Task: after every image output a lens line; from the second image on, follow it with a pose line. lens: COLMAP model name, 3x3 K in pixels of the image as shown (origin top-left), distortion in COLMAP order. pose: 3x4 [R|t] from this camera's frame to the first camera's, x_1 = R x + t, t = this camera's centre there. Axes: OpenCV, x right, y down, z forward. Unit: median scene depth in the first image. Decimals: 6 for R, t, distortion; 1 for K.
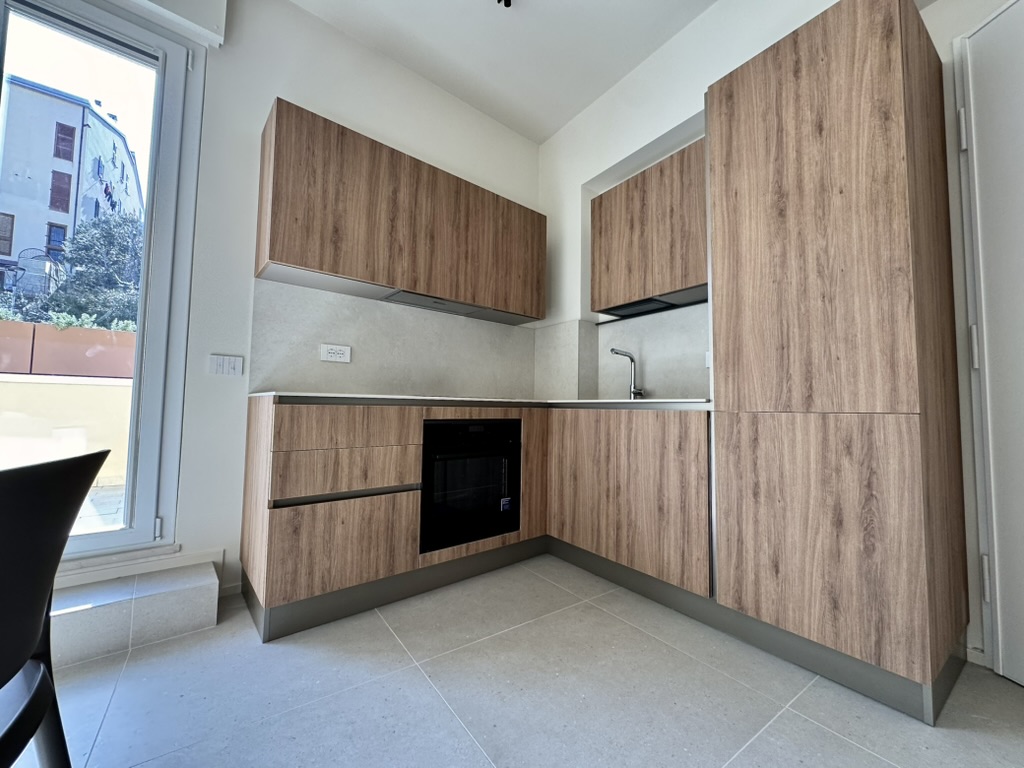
lens RADIAL K [[406.4, 0, 508.5], [0, 406.4, 384.0], [0, 0, 1]] dist [-0.001137, -0.000137]
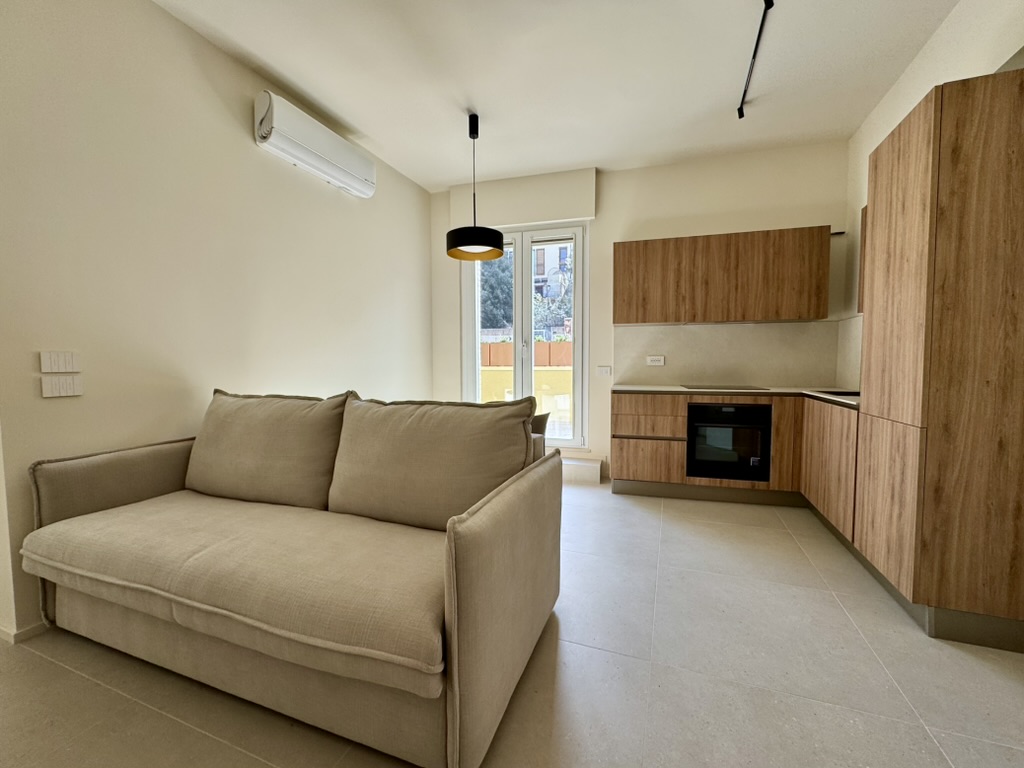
lens RADIAL K [[406.4, 0, 507.5], [0, 406.4, 386.8], [0, 0, 1]] dist [-0.001137, -0.000137]
pose [[0.547056, 0.029684, -0.836569, 0.828159], [0.062251, 0.995161, 0.076019, -0.161260], [0.834778, -0.093664, 0.542562, -0.594386]]
